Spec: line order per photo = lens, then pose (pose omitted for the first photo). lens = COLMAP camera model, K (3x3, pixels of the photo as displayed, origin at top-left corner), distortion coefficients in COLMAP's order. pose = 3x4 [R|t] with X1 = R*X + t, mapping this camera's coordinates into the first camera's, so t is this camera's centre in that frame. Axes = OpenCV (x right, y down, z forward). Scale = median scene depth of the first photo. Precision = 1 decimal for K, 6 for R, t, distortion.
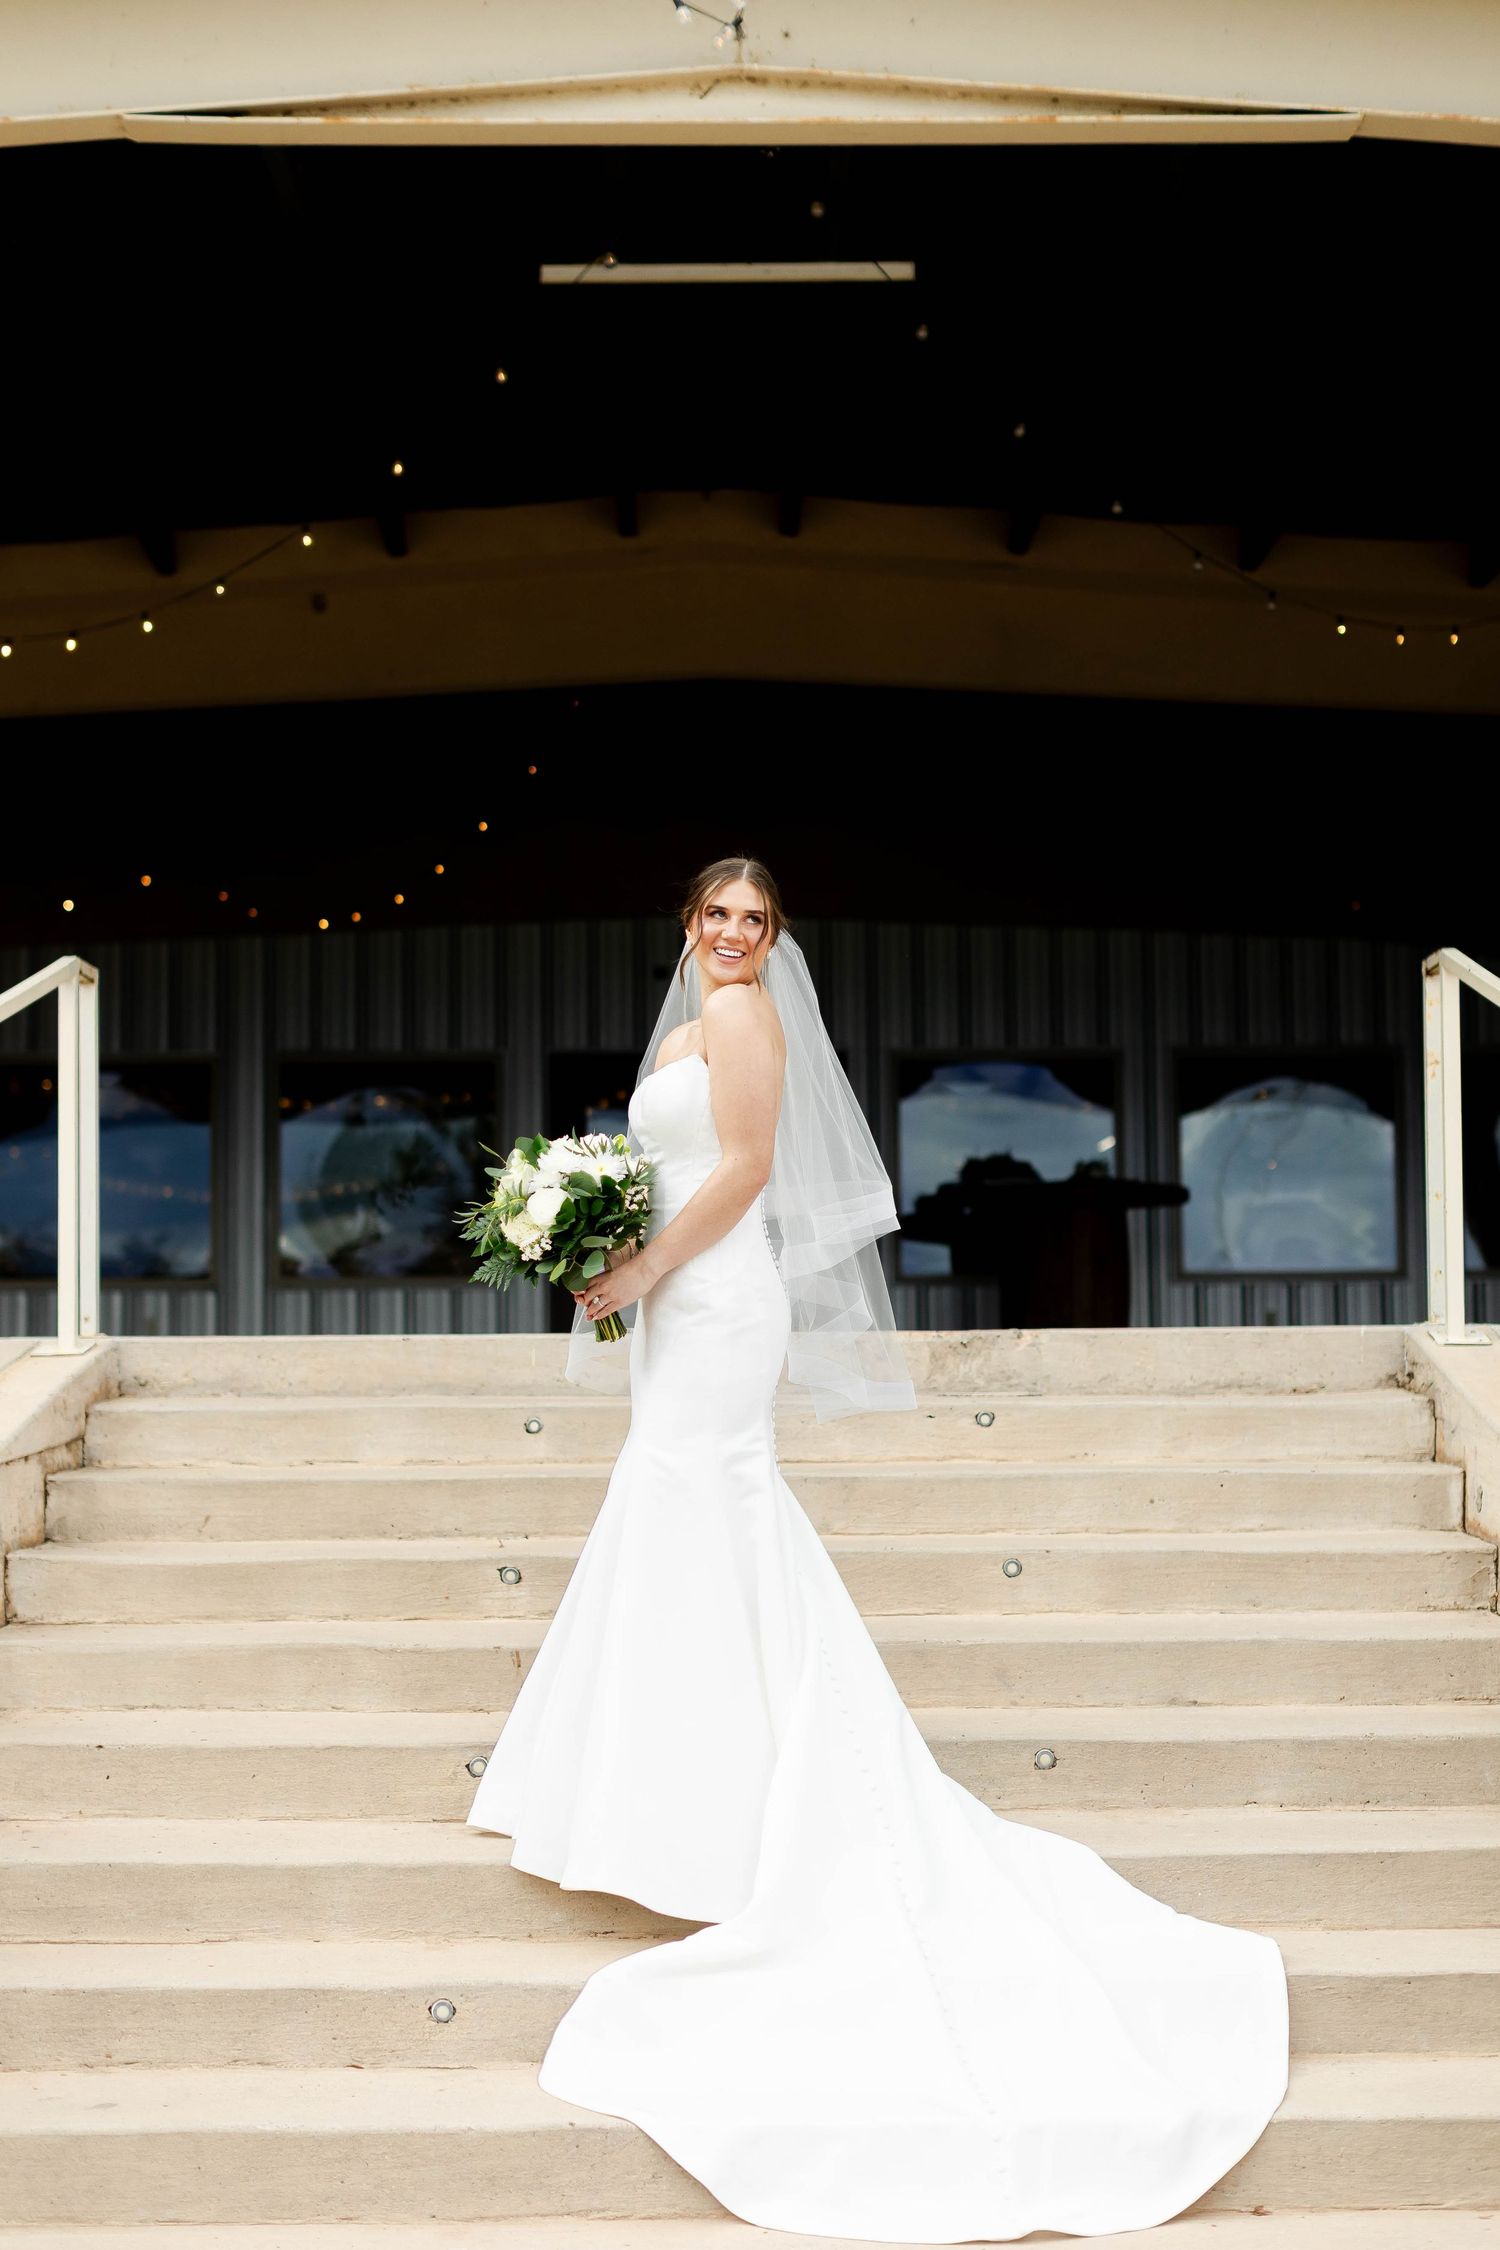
lens RADIAL K [[3267.3, 0, 752.0], [0, 3267.3, 1236.7], [0, 0, 1]] dist [-0.003997, -0.011788]
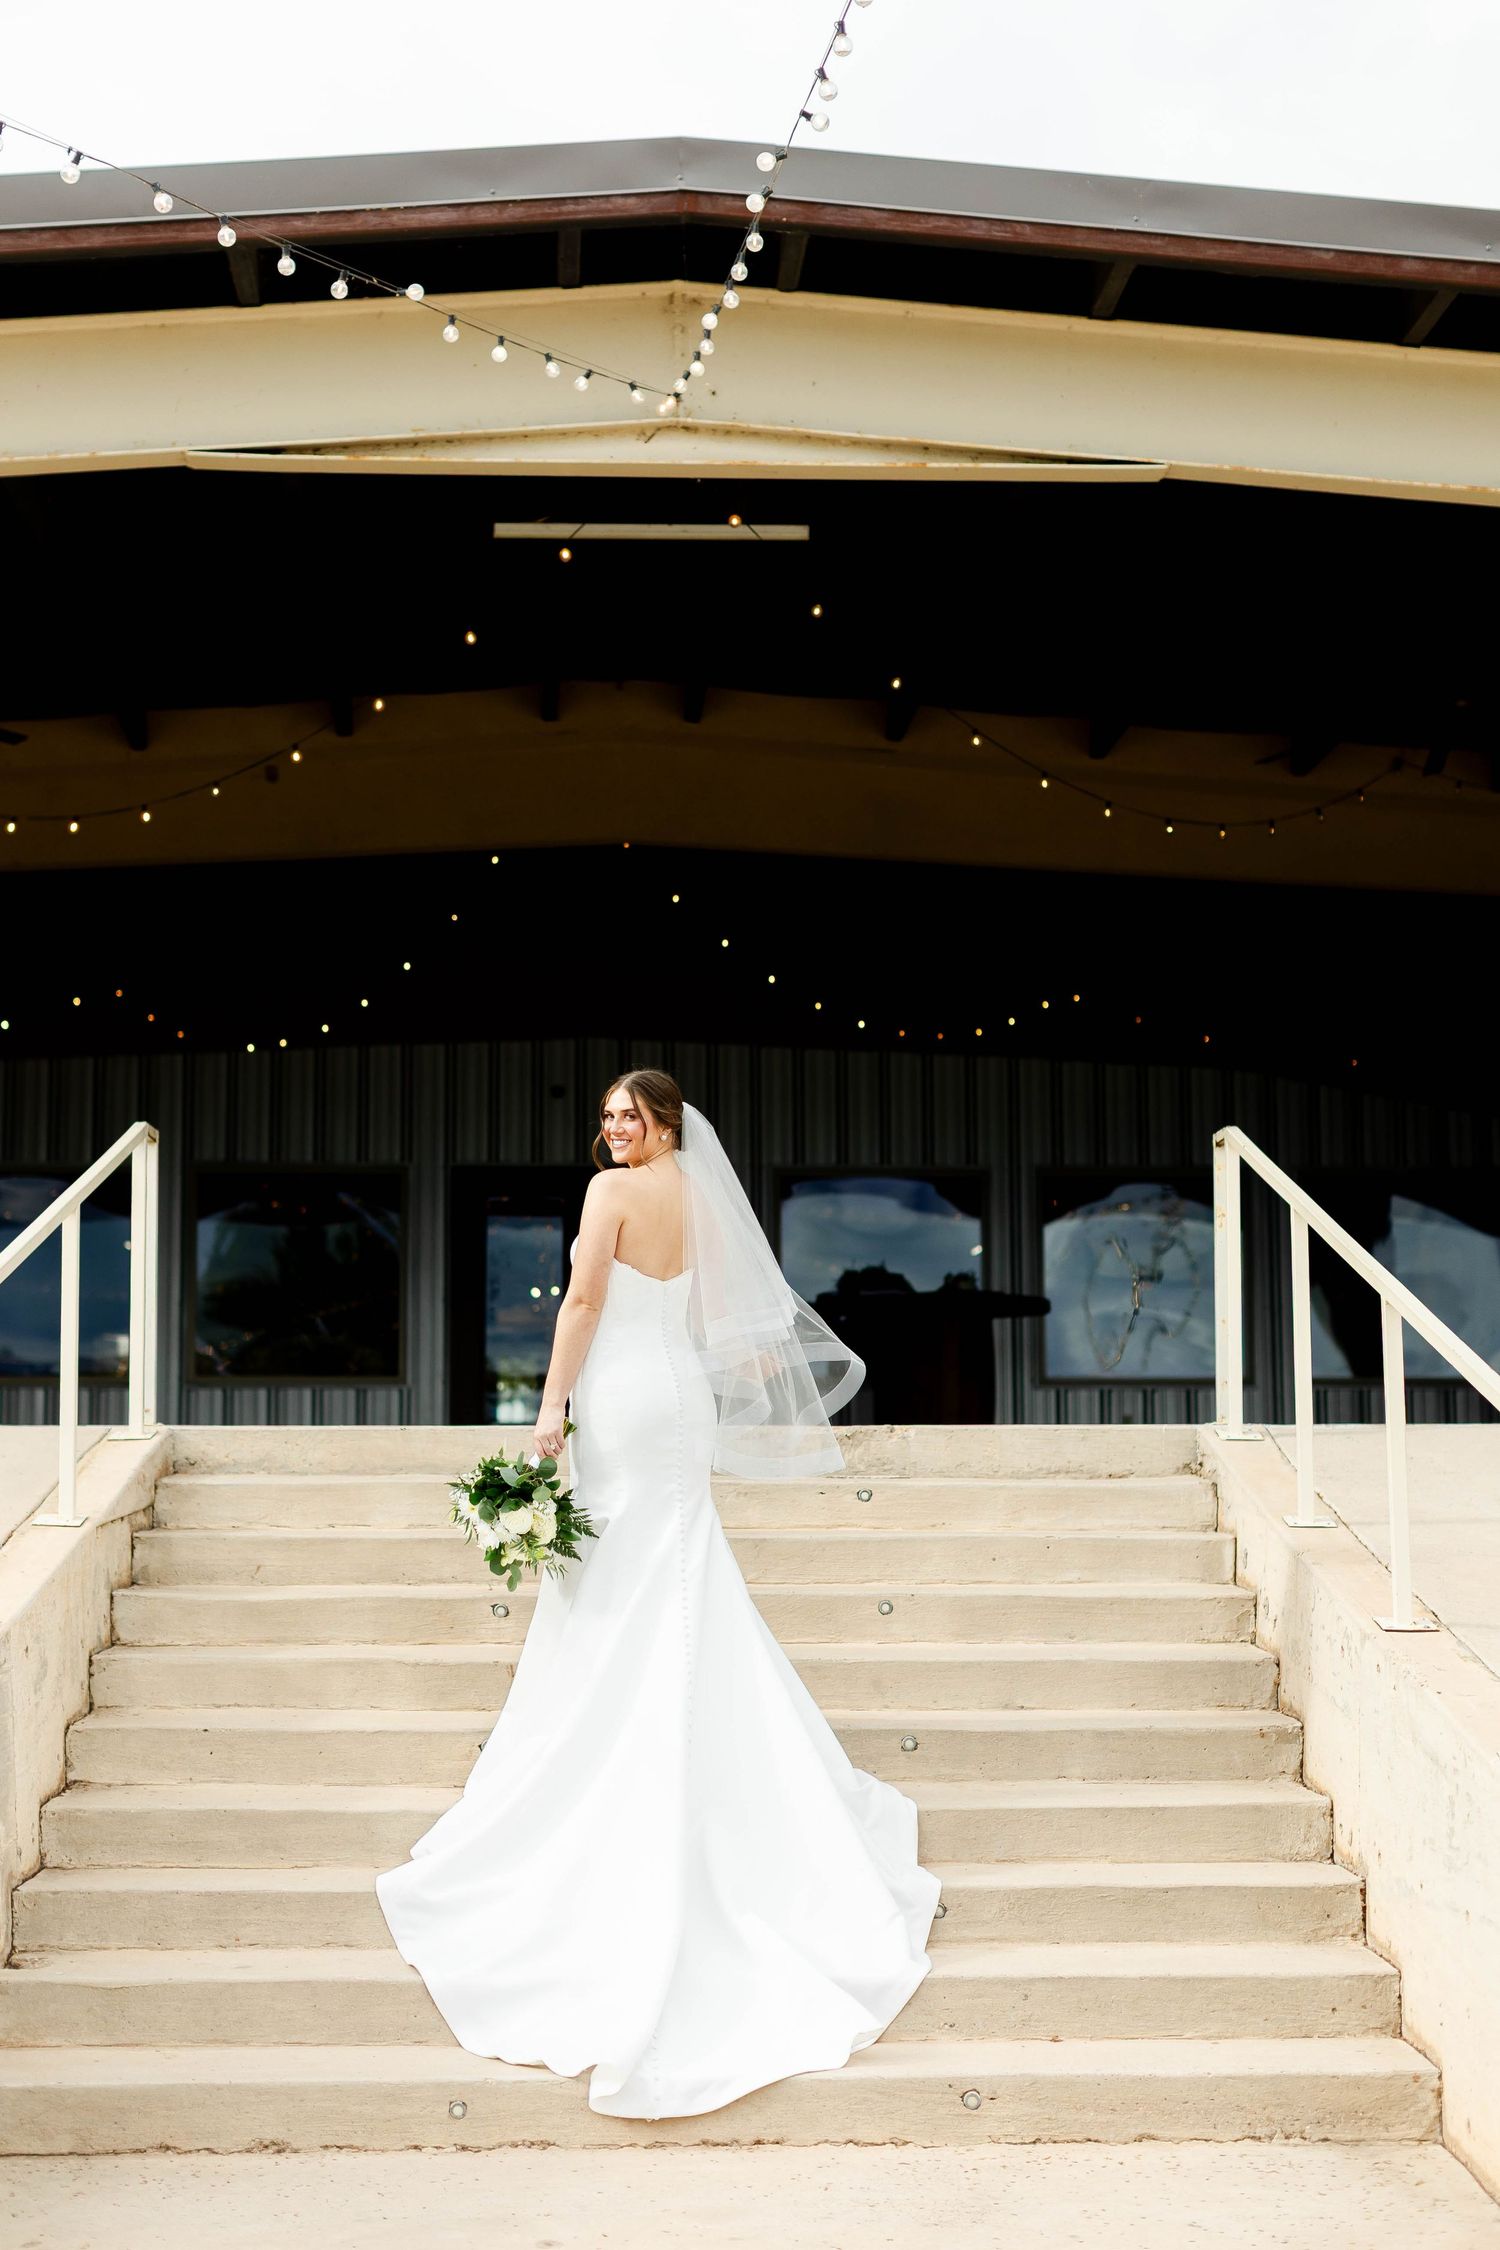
lens RADIAL K [[3796.7, 0, 701.5], [0, 3796.7, 1125.0], [0, 0, 1]] dist [-0.016449, -0.031509]
pose [[0.999464, 0.010380, 0.031053, -0.038354], [-0.008712, 0.998537, -0.053366, -0.008506], [-0.031562, 0.053067, 0.998092, -0.465907]]
